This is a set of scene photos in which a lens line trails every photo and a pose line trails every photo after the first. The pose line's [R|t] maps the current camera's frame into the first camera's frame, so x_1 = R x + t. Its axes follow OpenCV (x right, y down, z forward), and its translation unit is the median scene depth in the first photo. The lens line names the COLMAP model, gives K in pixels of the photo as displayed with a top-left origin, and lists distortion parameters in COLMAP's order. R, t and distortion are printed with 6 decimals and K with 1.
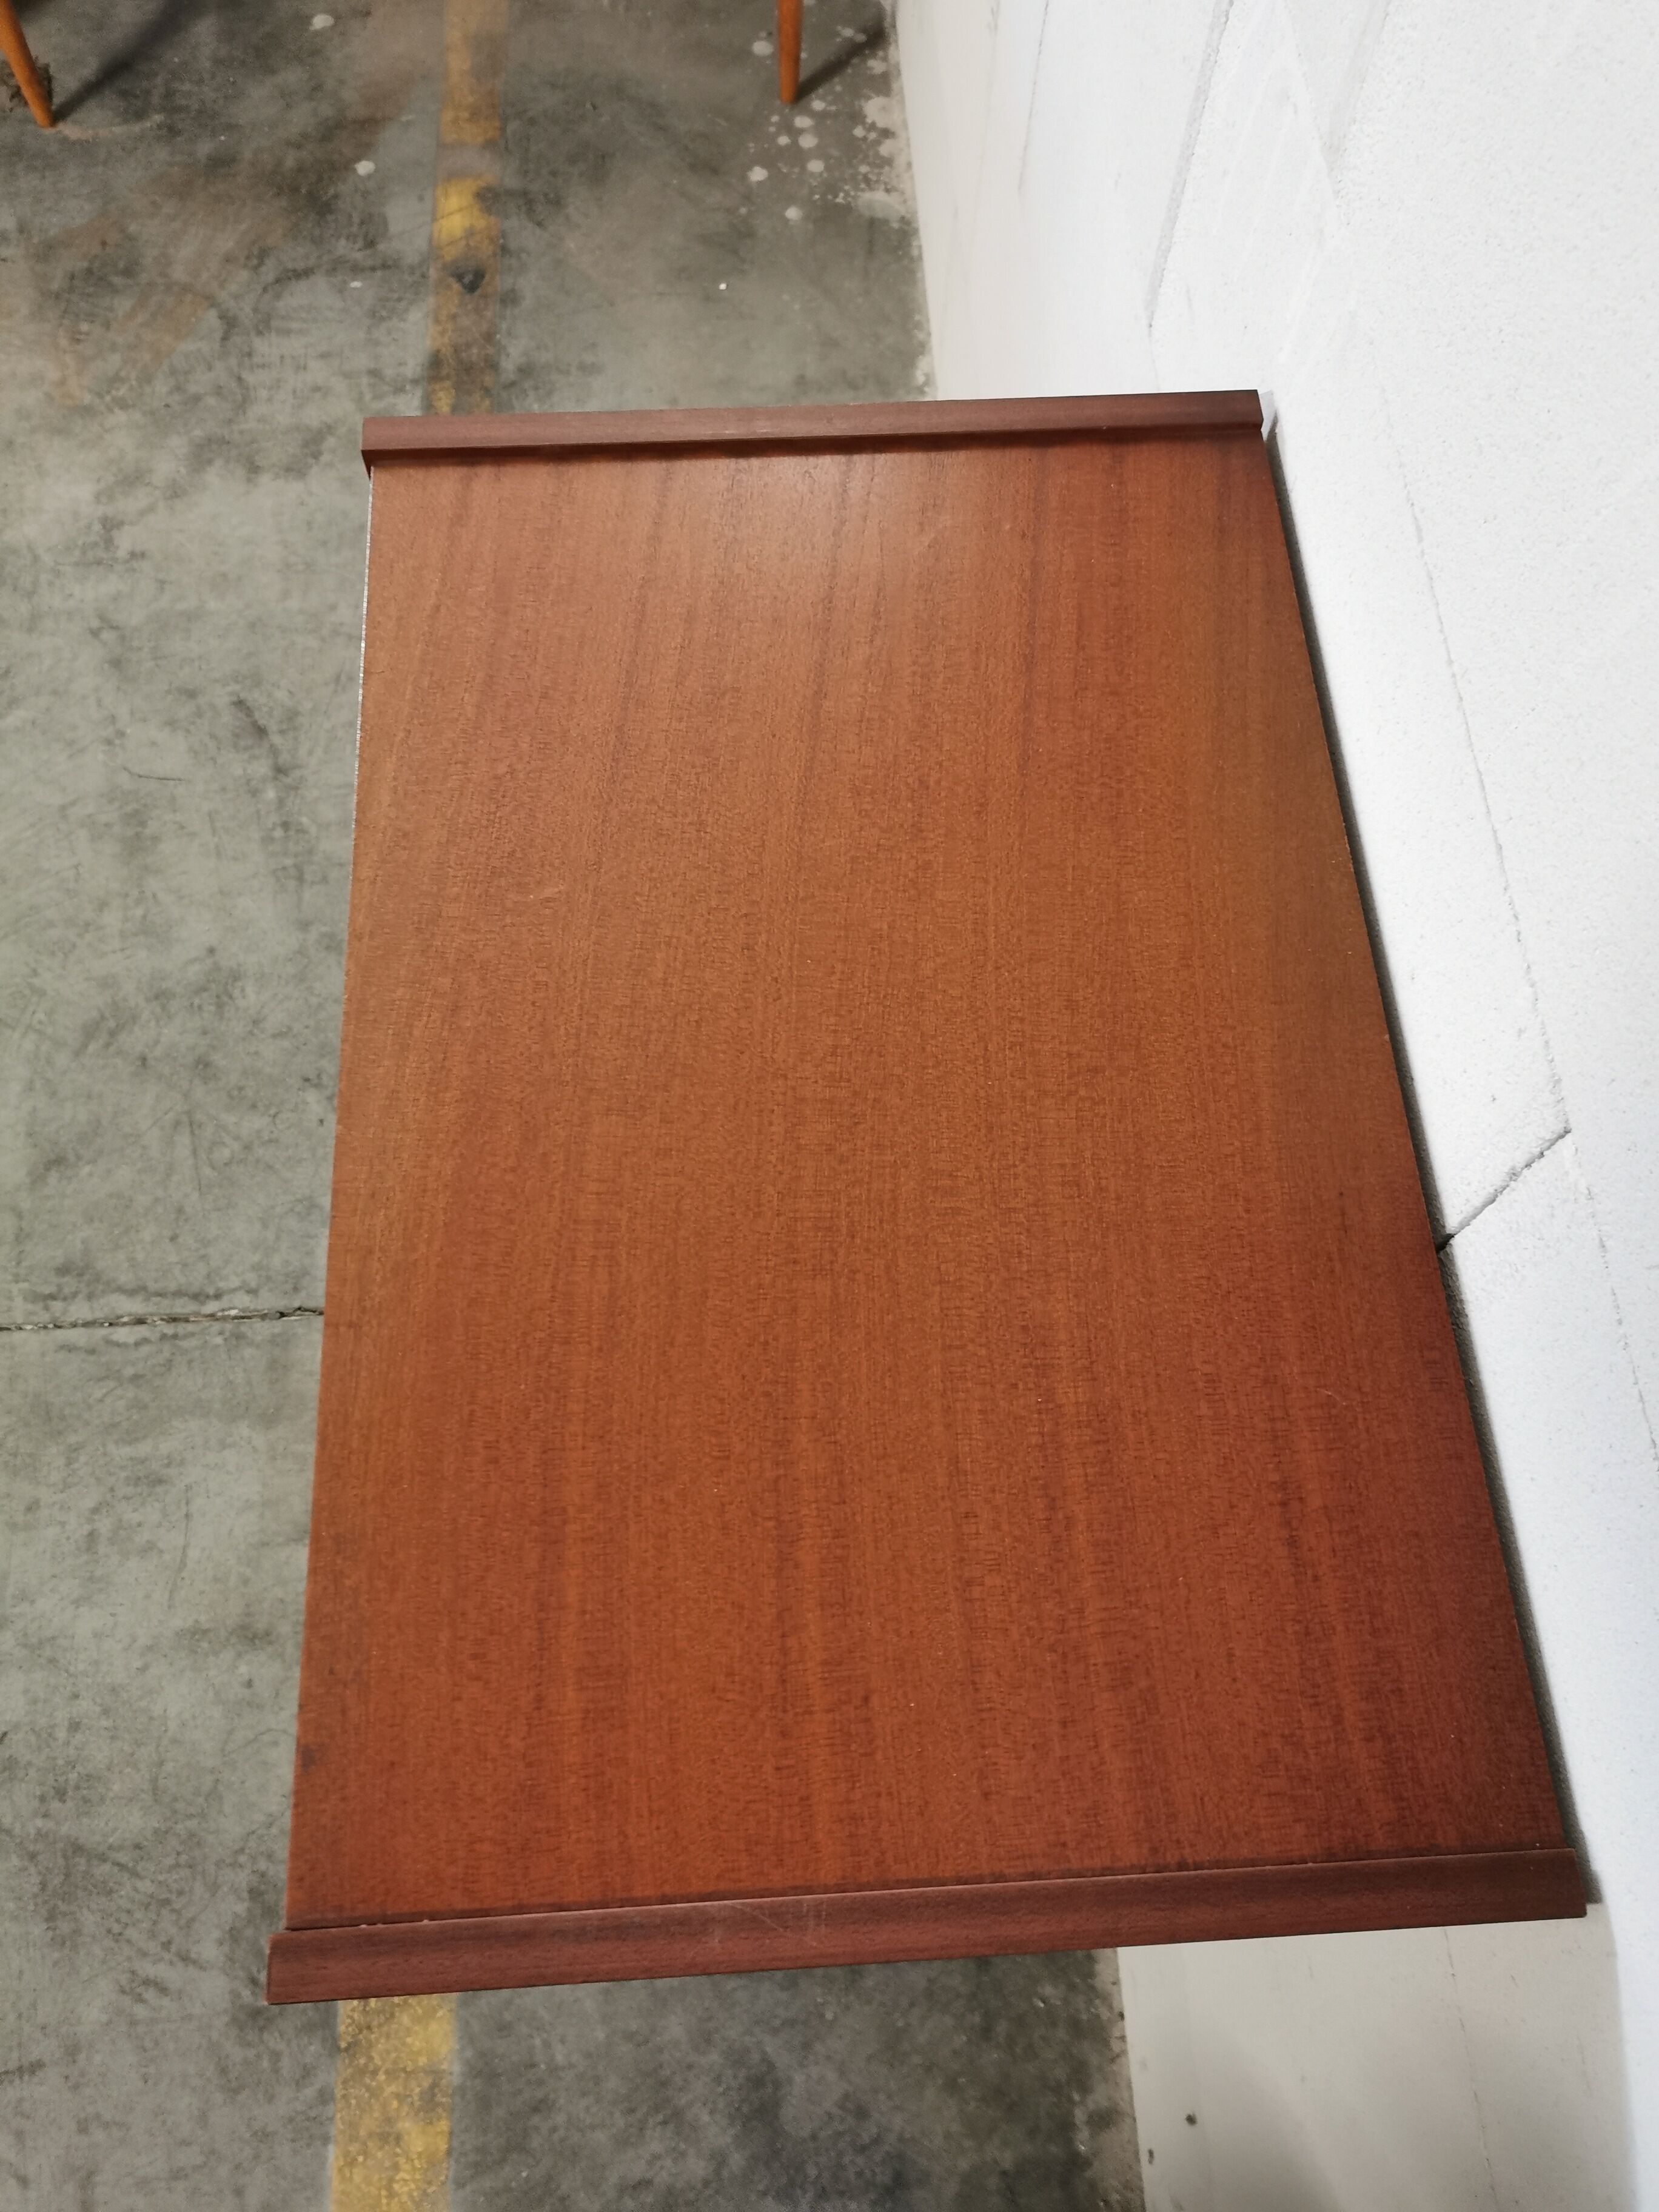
lens RADIAL K [[1714.0, 0, 822.6], [0, 1714.0, 1109.9], [0, 0, 1]] dist [0.053095, -0.054128]
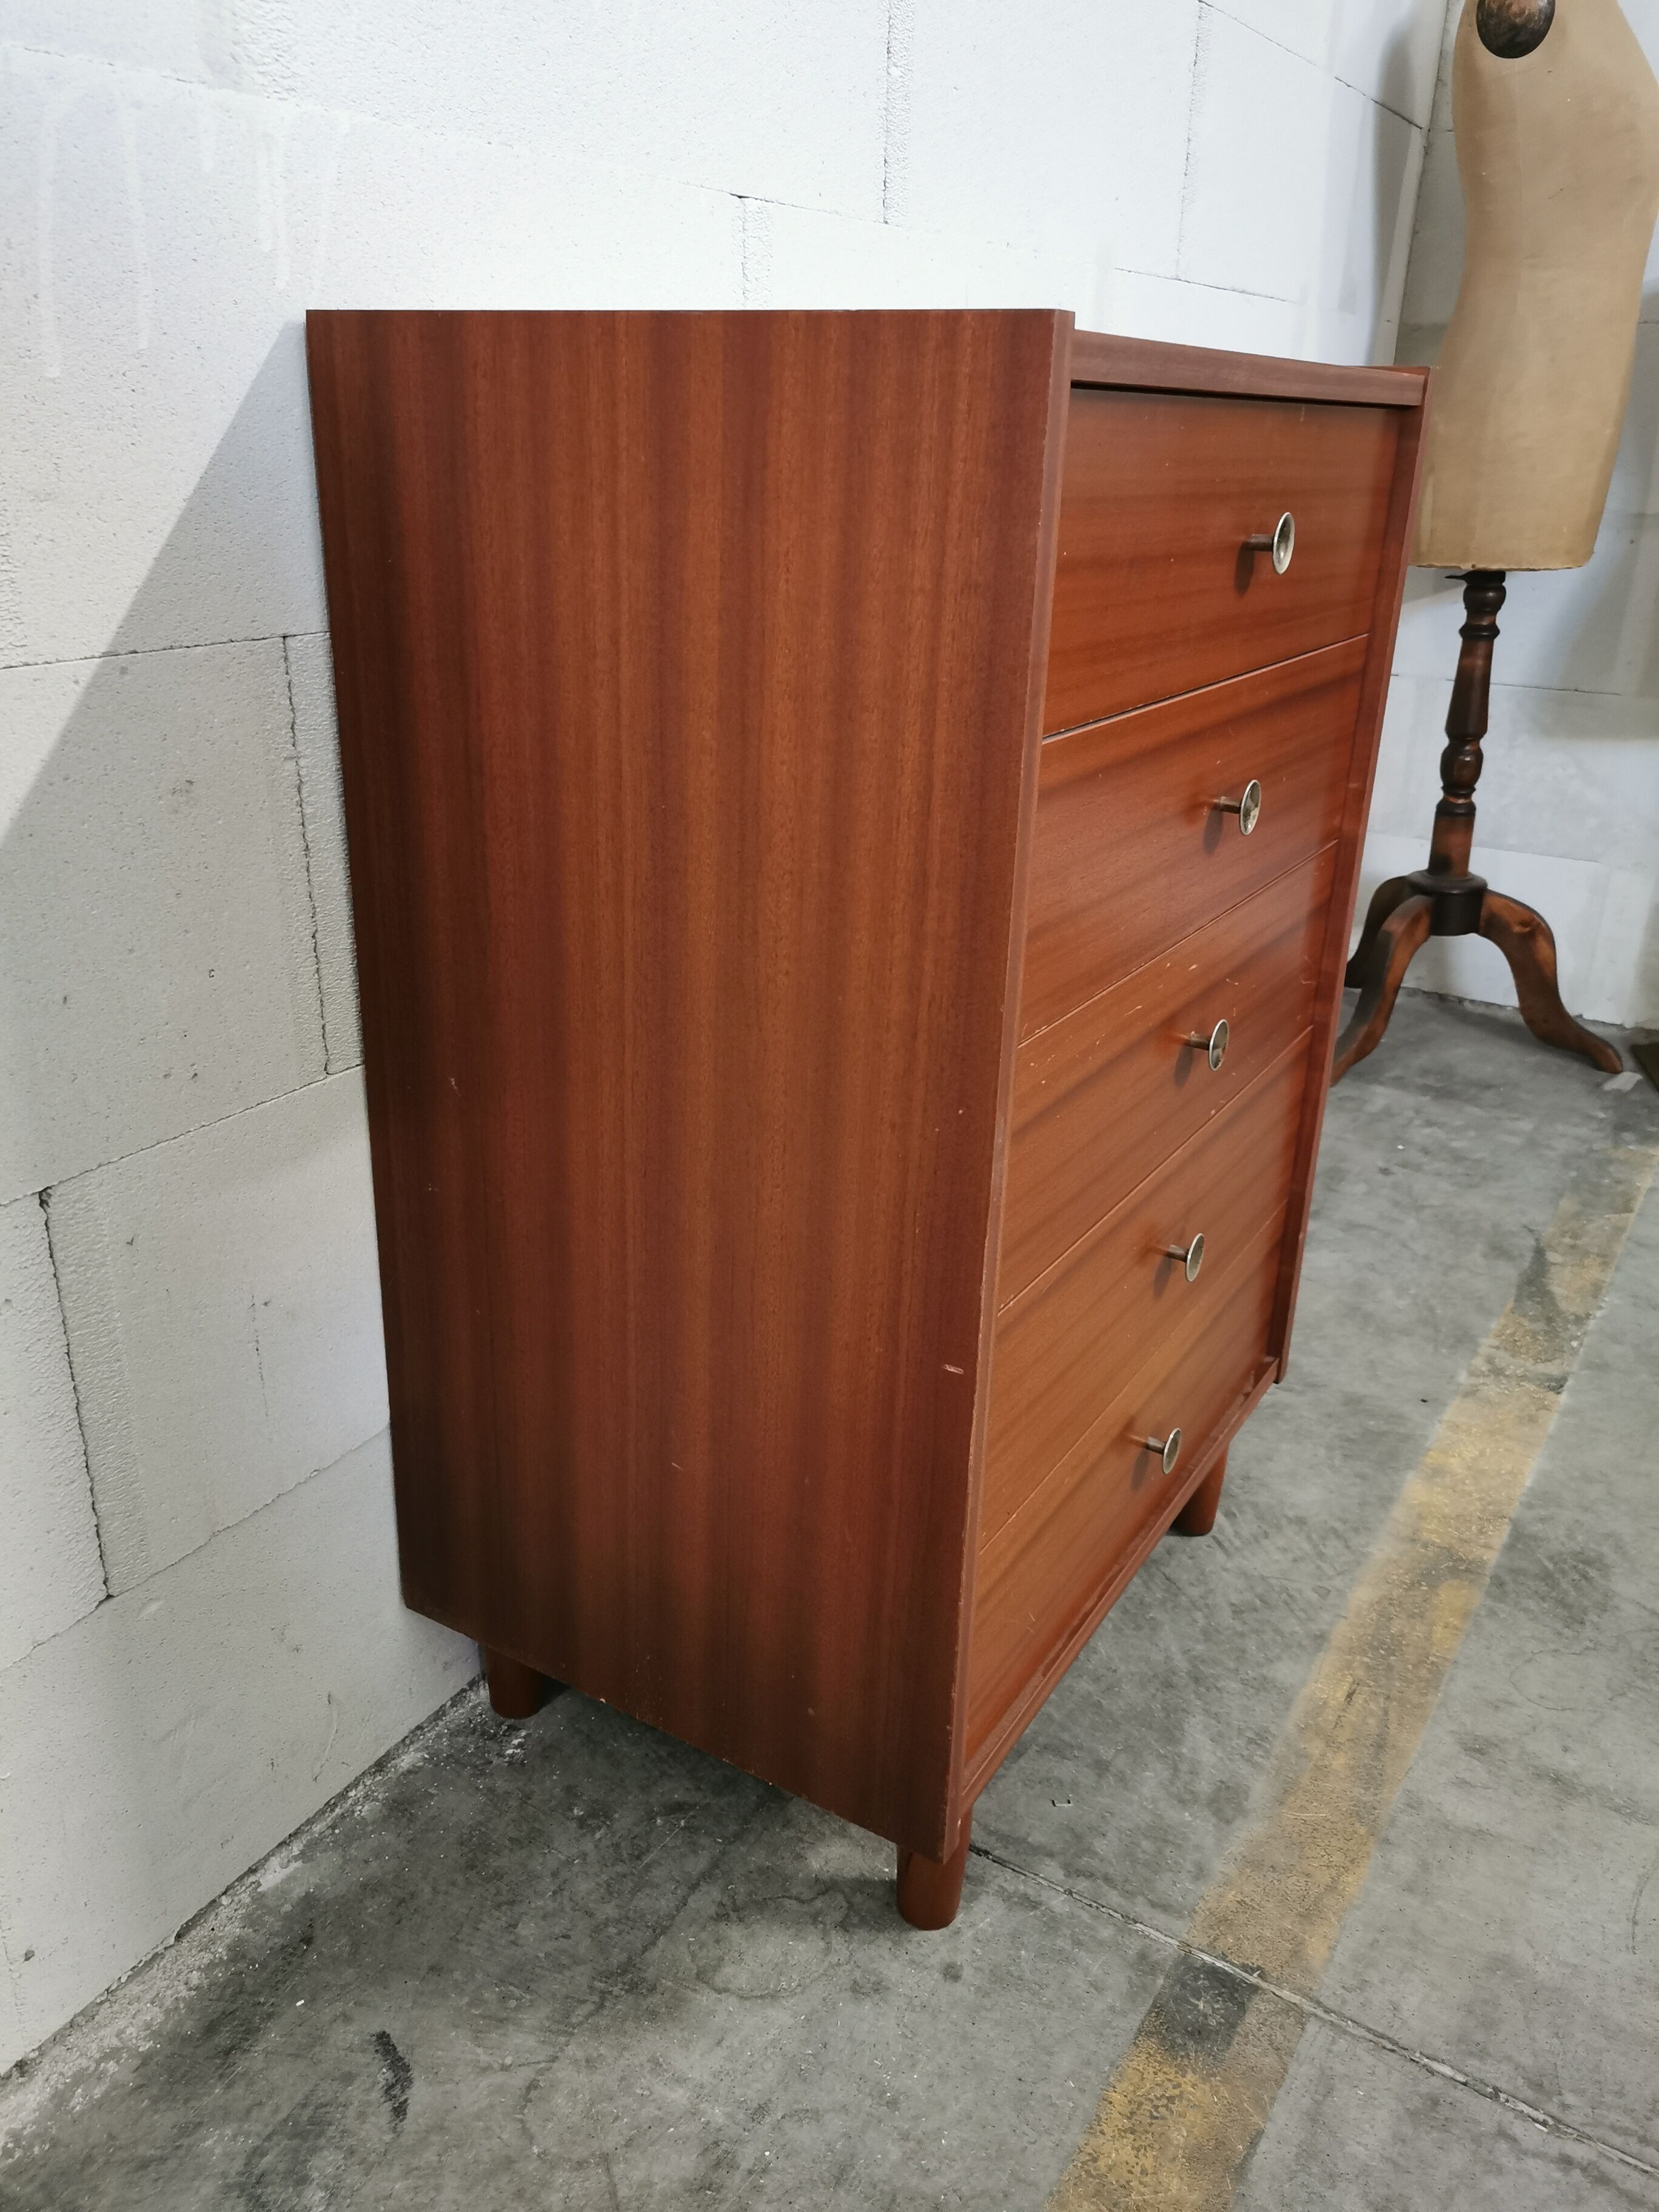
lens RADIAL K [[1707.9, 0, 818.1], [0, 1707.9, 1101.6], [0, 0, 1]] dist [0.044139, -0.034477]
pose [[-0.820384, -0.246157, 0.516117, -0.395049], [0.506278, 0.106882, 0.855721, -0.639547], [-0.265805, 0.963319, 0.036939, 0.764656]]
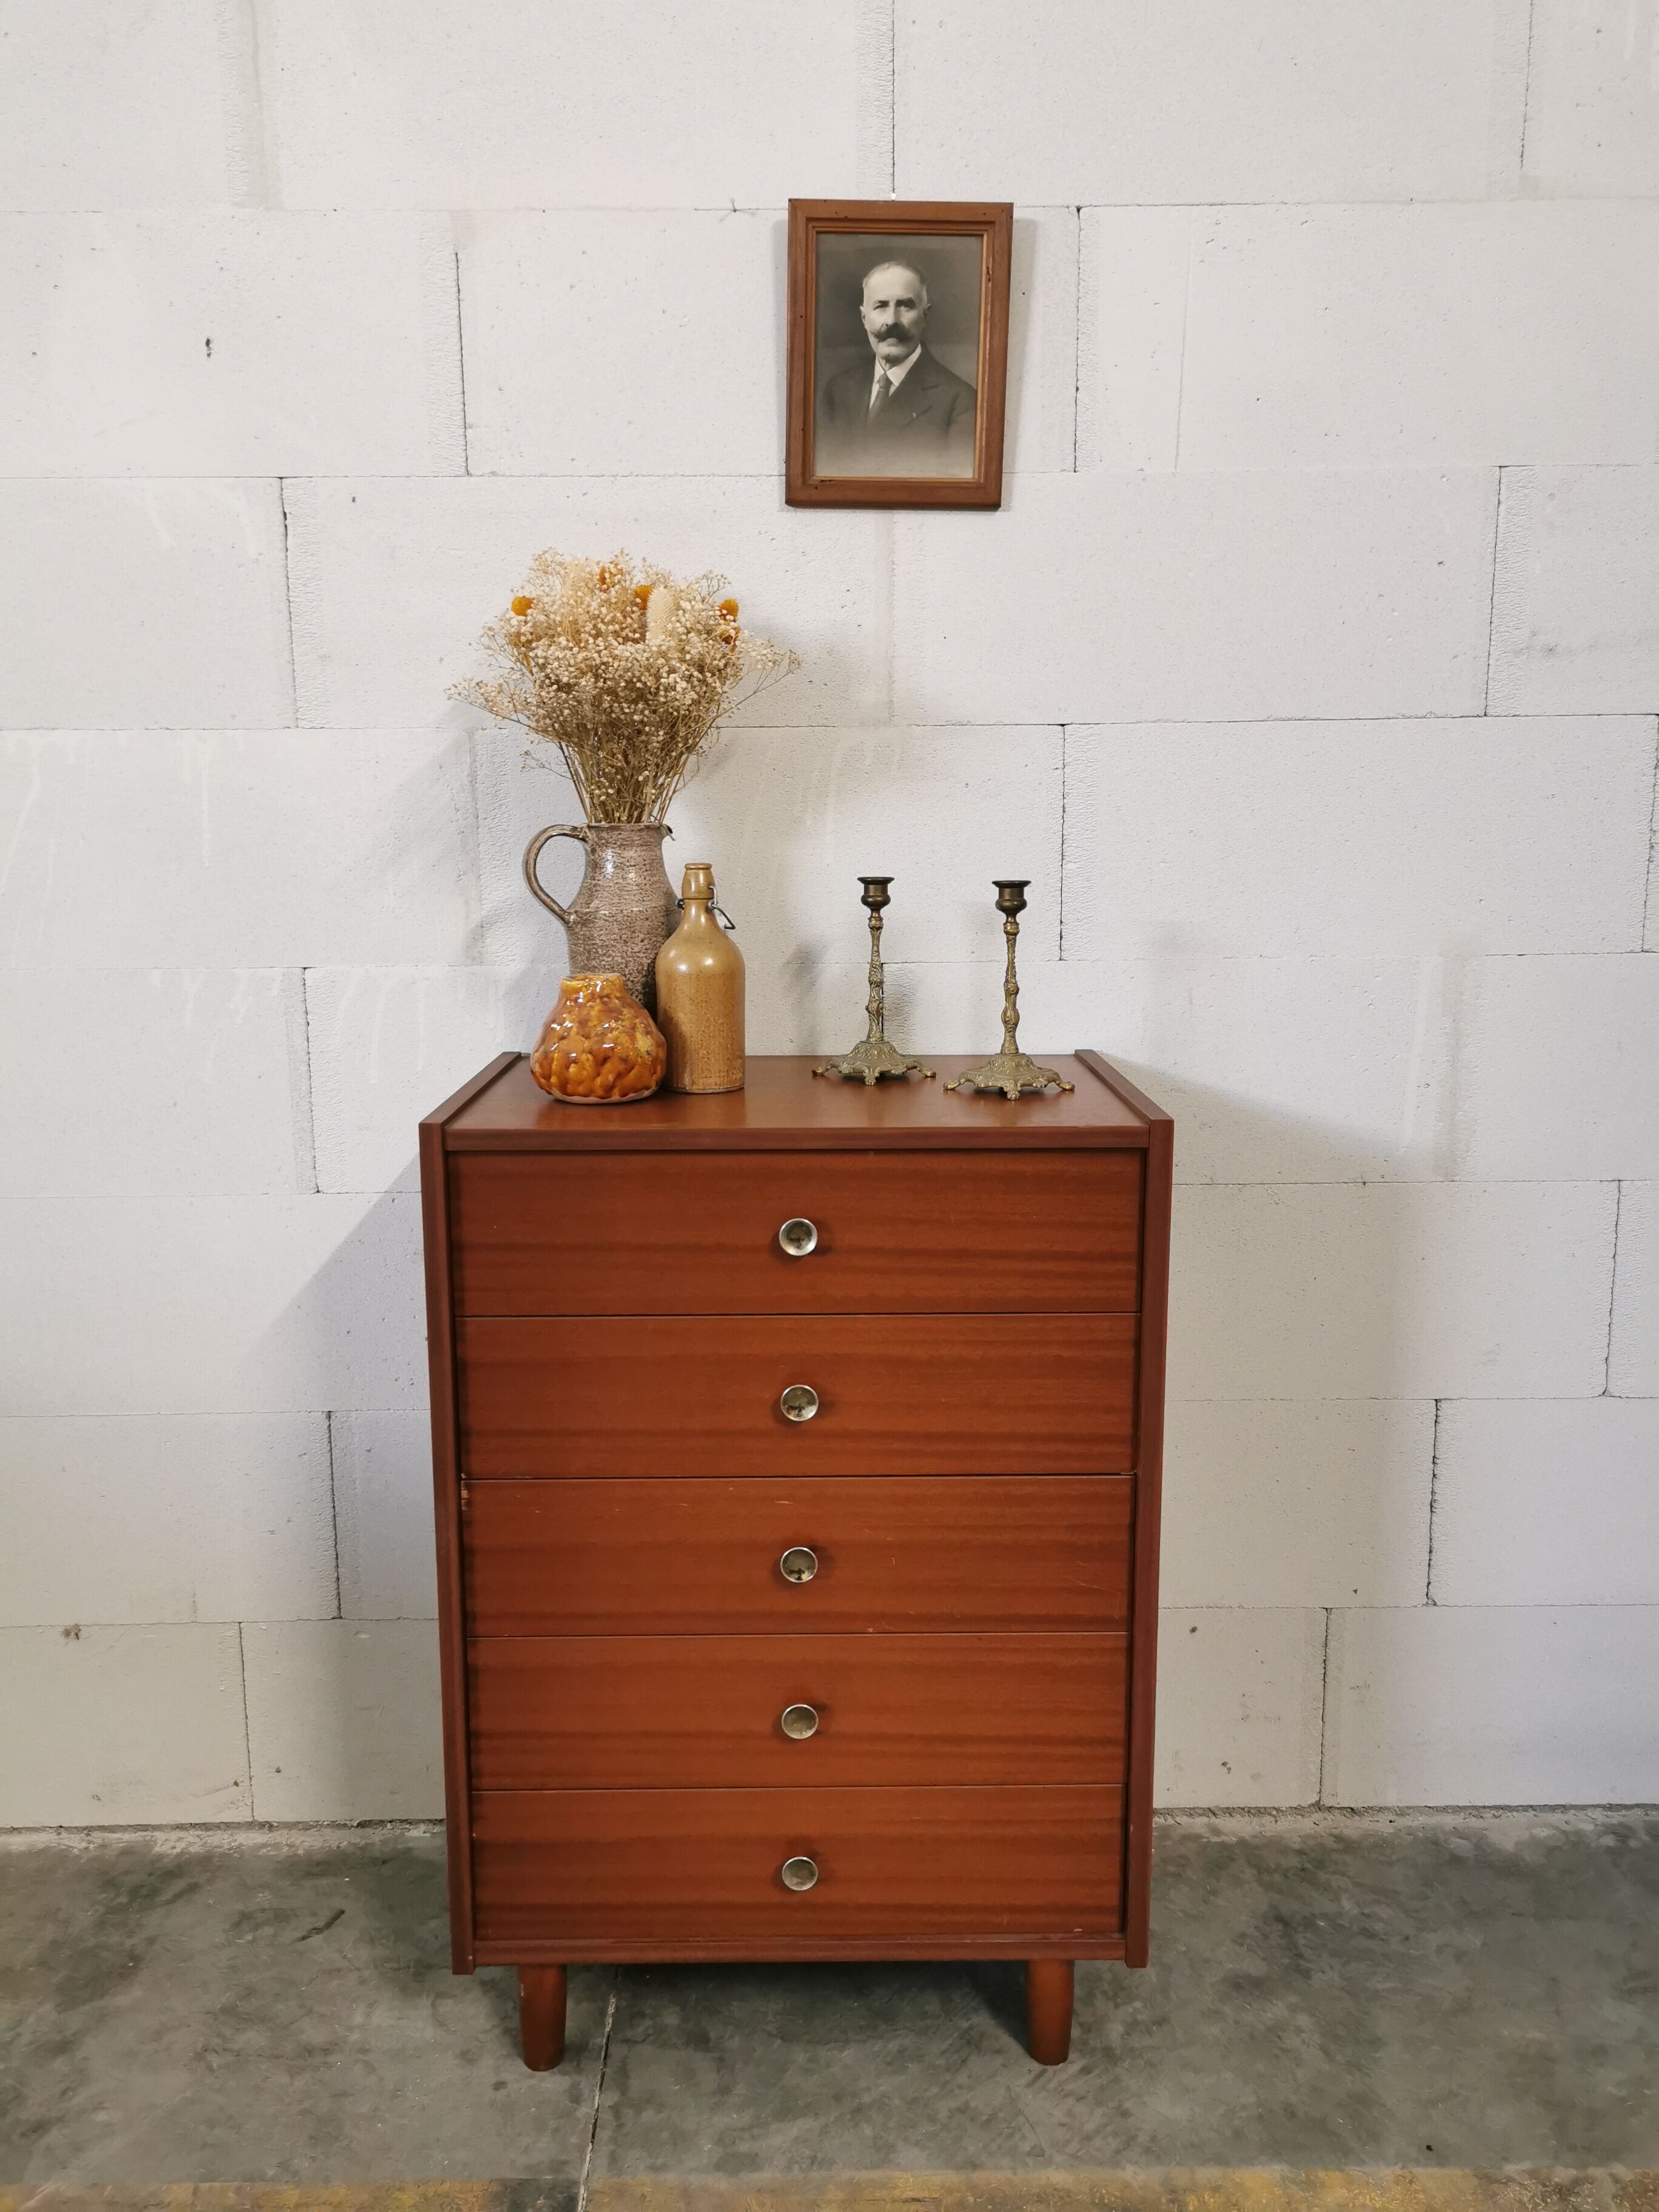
lens RADIAL K [[1702.5, 0, 818.2], [0, 1702.5, 1104.6], [0, 0, 1]] dist [0.049699, -0.033818]
pose [[0.048833, -0.191845, 0.980210, -1.134799], [0.916007, 0.399833, 0.032621, -0.041570], [-0.398178, 0.896286, 0.195256, 0.249488]]
